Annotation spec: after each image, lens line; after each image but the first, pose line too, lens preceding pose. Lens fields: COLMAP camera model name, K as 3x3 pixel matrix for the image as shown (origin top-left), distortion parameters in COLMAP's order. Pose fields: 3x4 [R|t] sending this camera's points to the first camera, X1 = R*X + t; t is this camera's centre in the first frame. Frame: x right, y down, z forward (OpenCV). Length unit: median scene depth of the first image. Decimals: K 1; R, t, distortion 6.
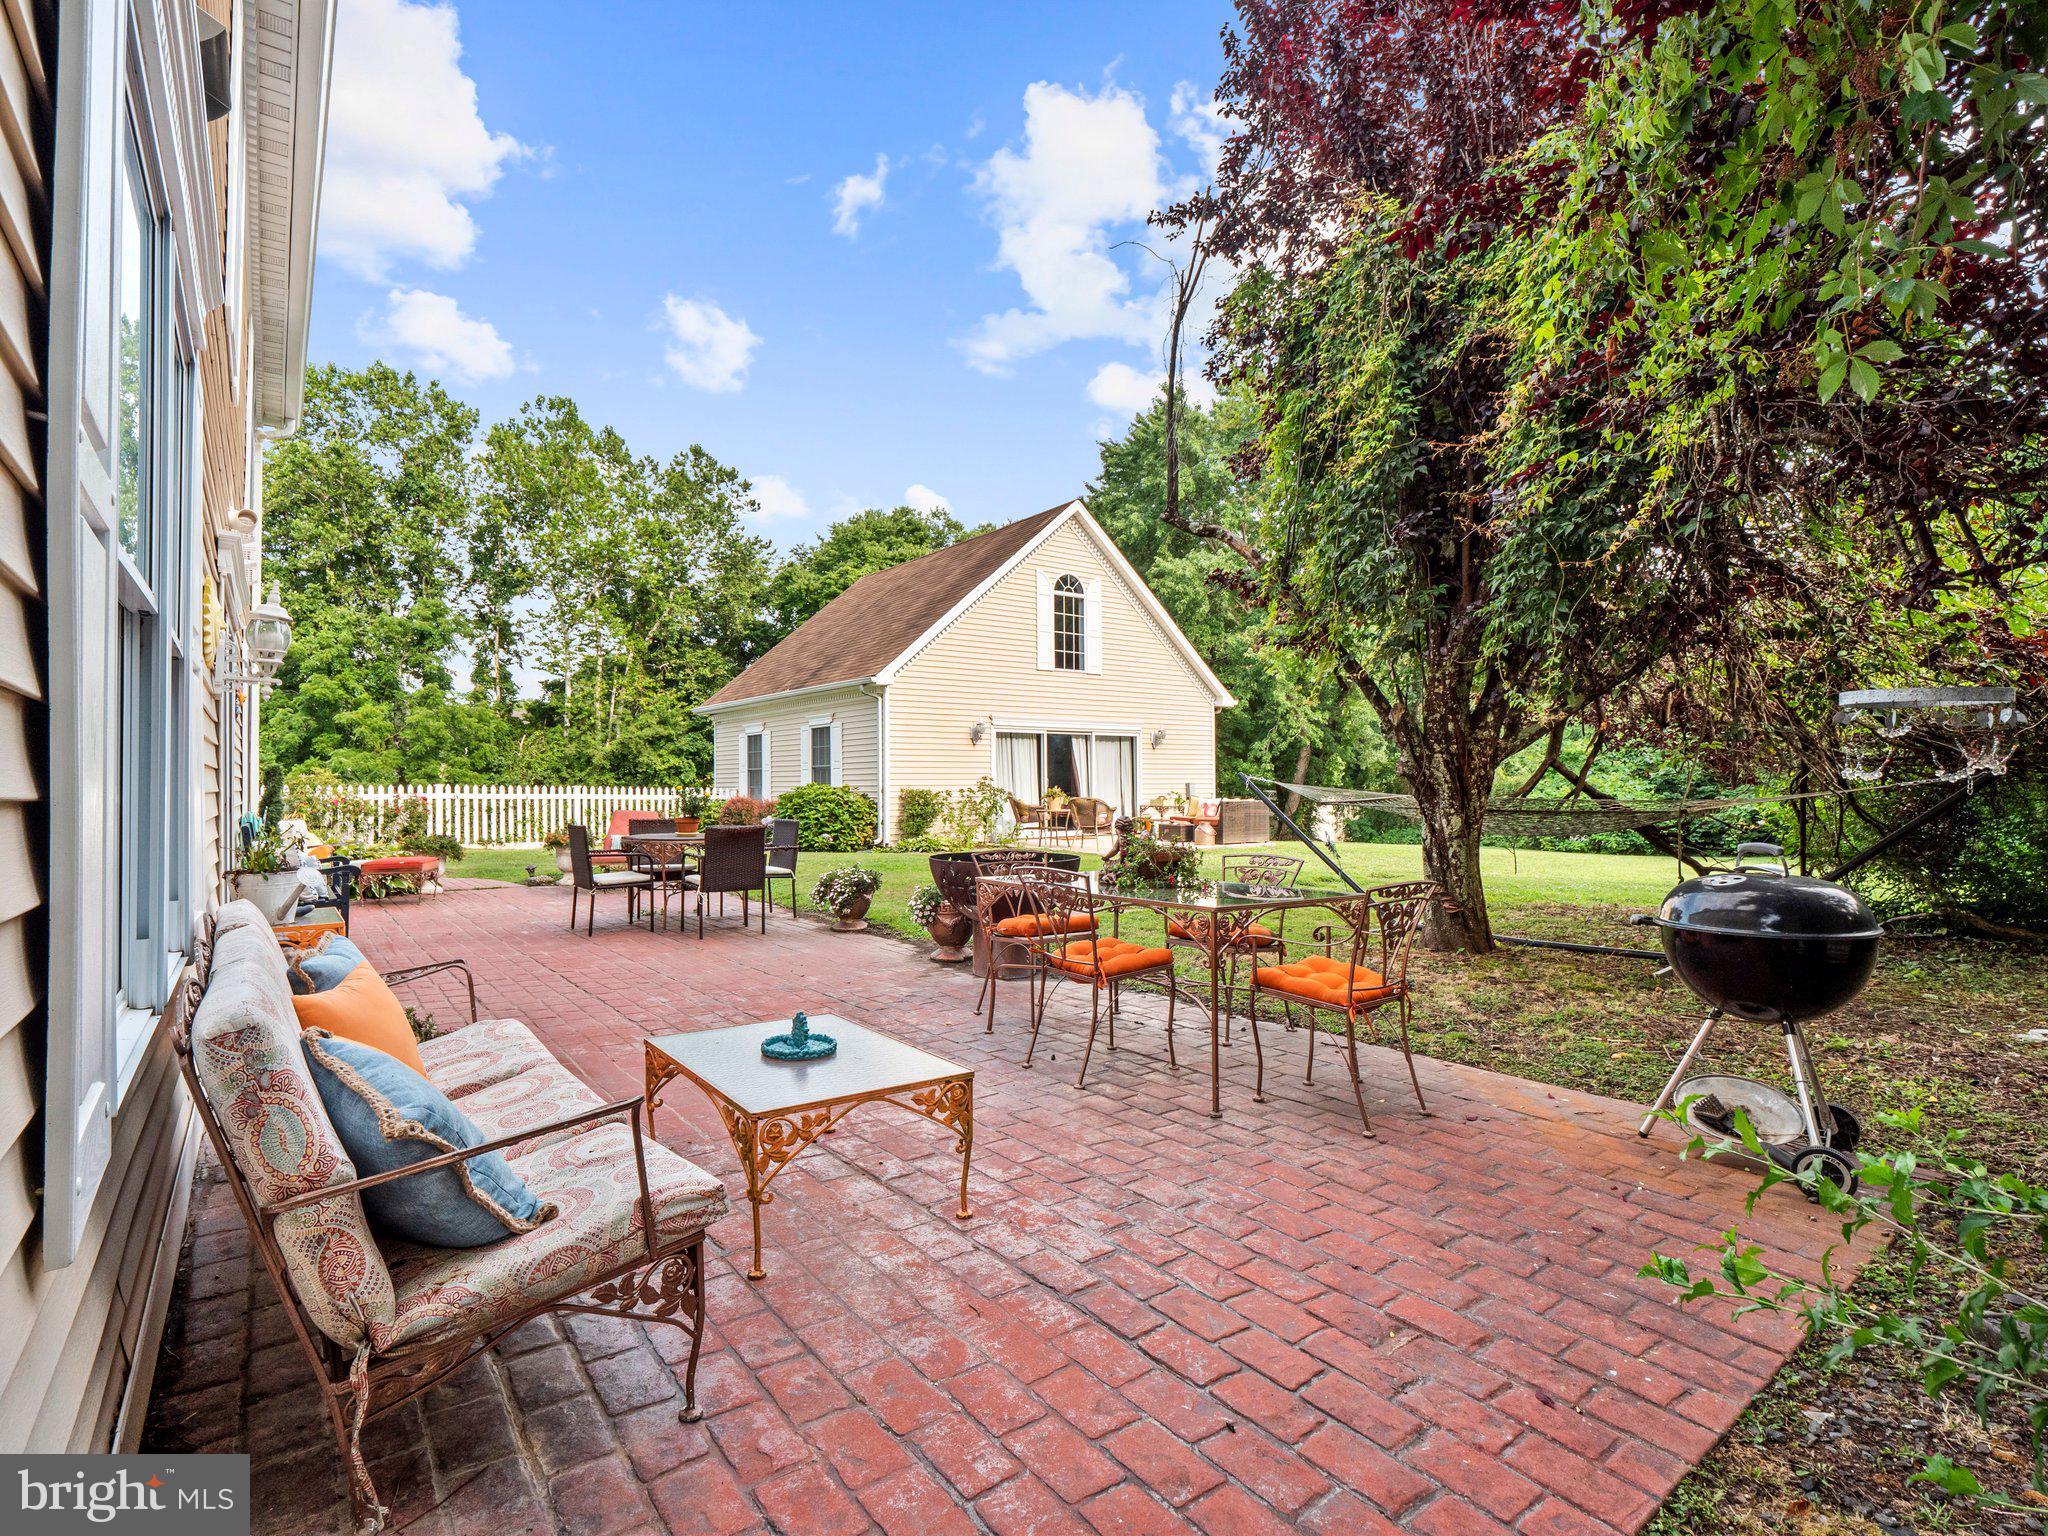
lens RADIAL K [[1006.6, 0, 1012.6], [0, 1006.6, 775.9], [0, 0, 1]] dist [-0.011174, -0.000260]
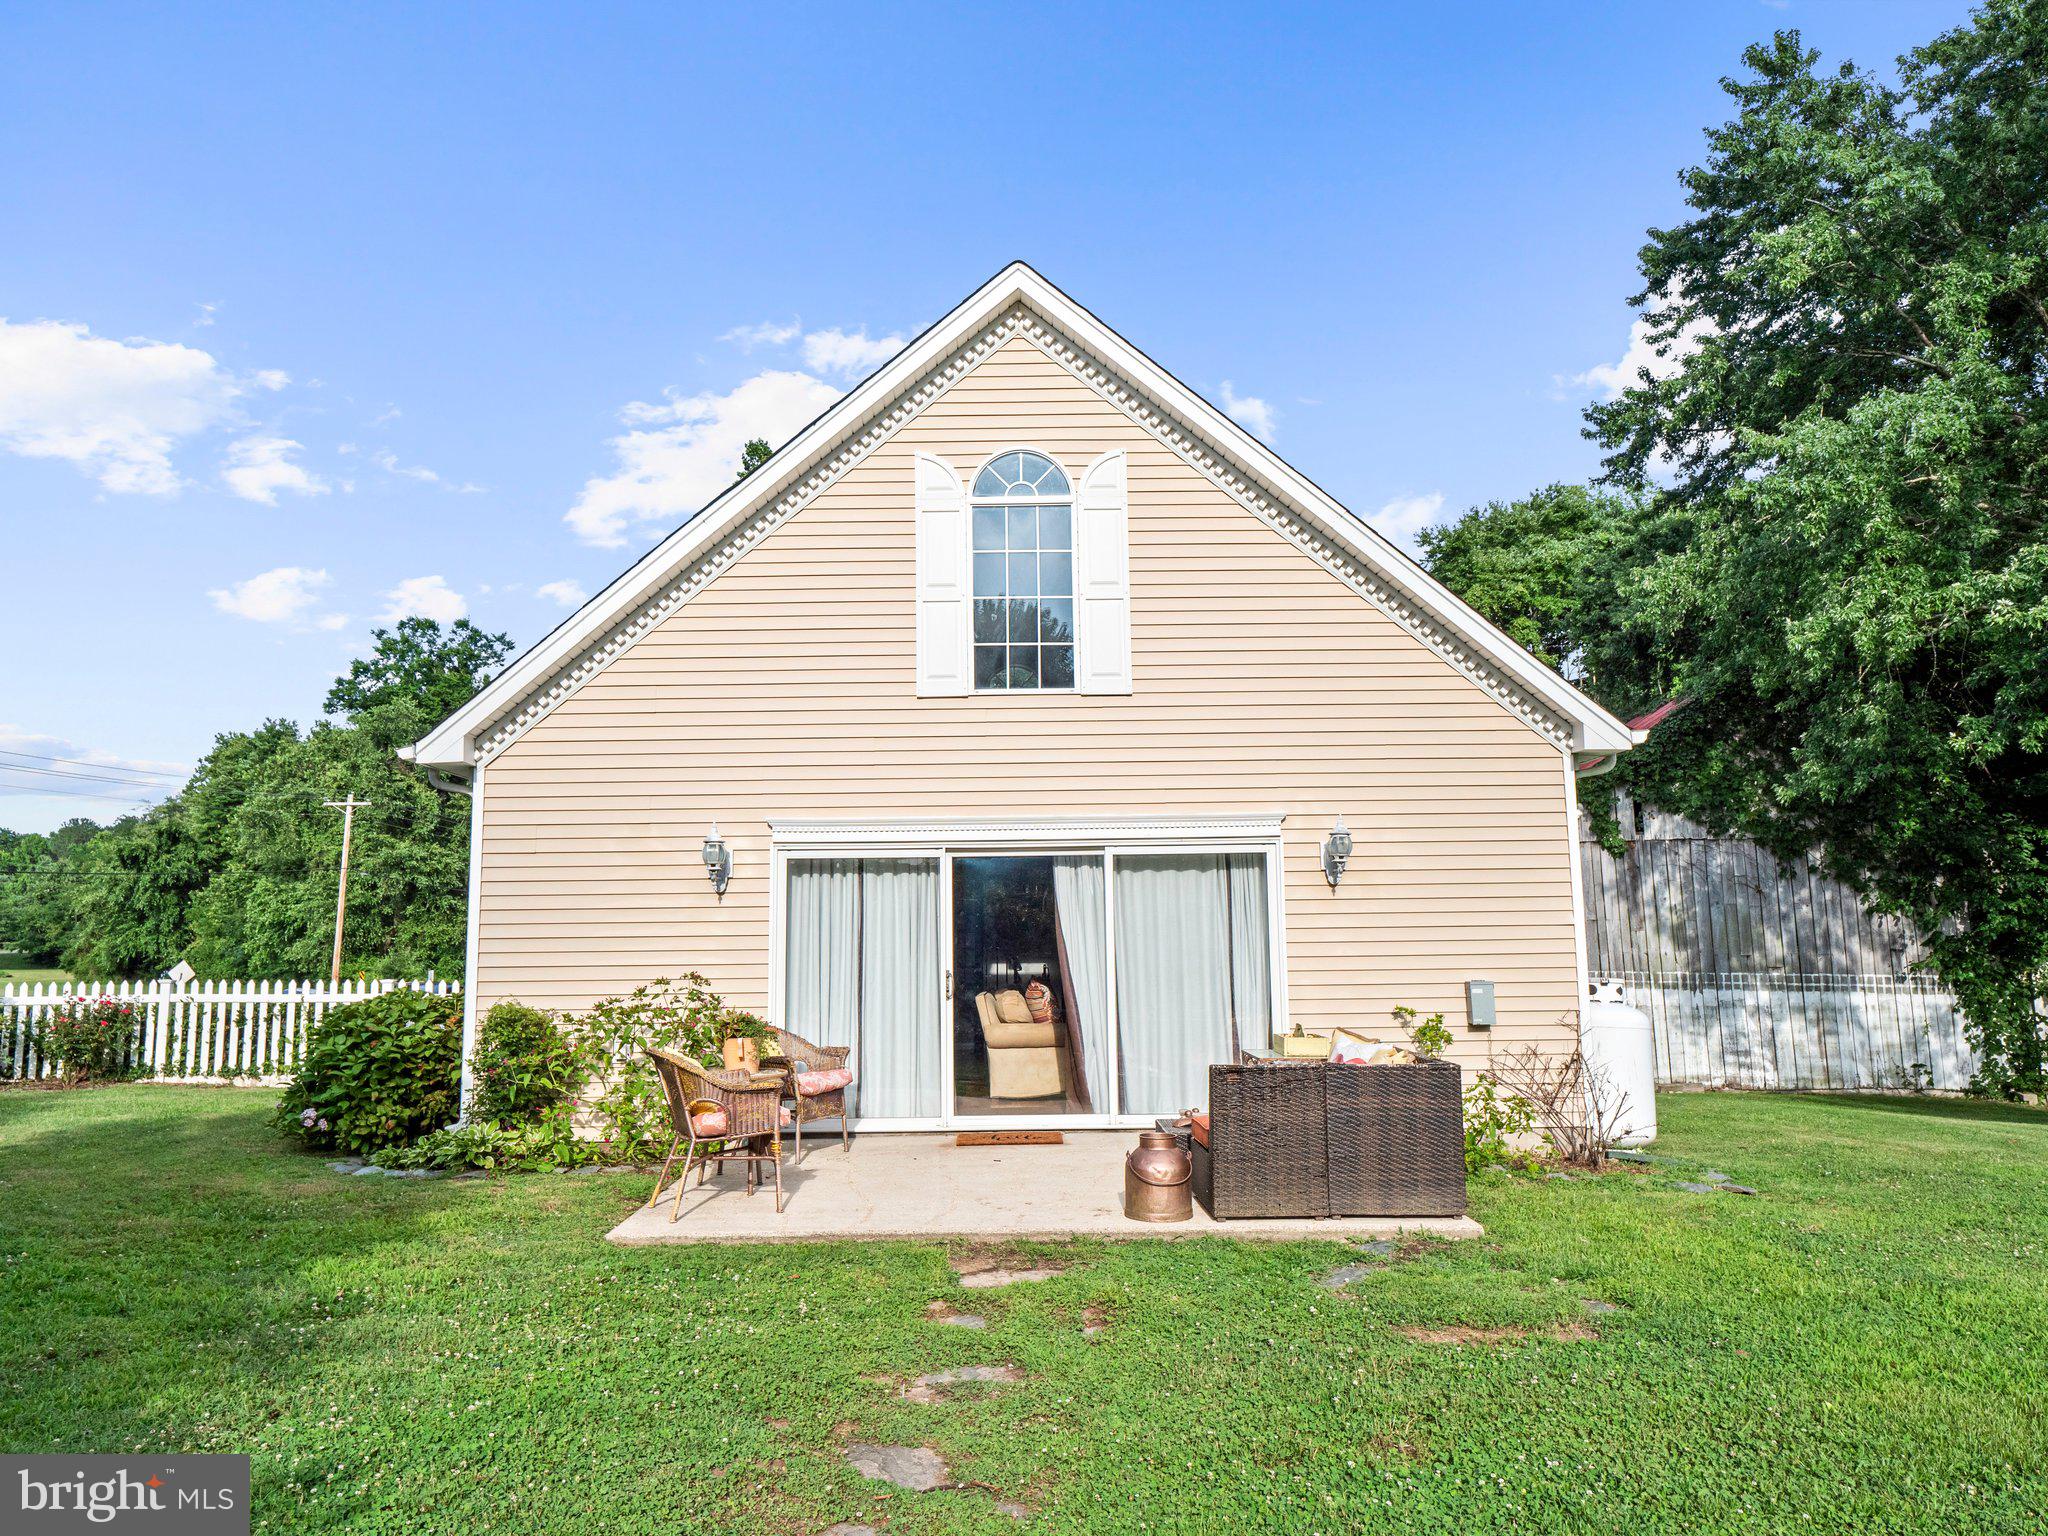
lens RADIAL K [[1383.6, 0, 1026.8], [0, 1383.6, 770.5], [0, 0, 1]] dist [-0.006599, -0.001437]
pose [[0.805161, -0.080669, -0.587544, 0.372807], [0.012283, 0.992762, -0.119472, -0.011074], [0.592929, 0.088978, 0.800324, 0.587511]]
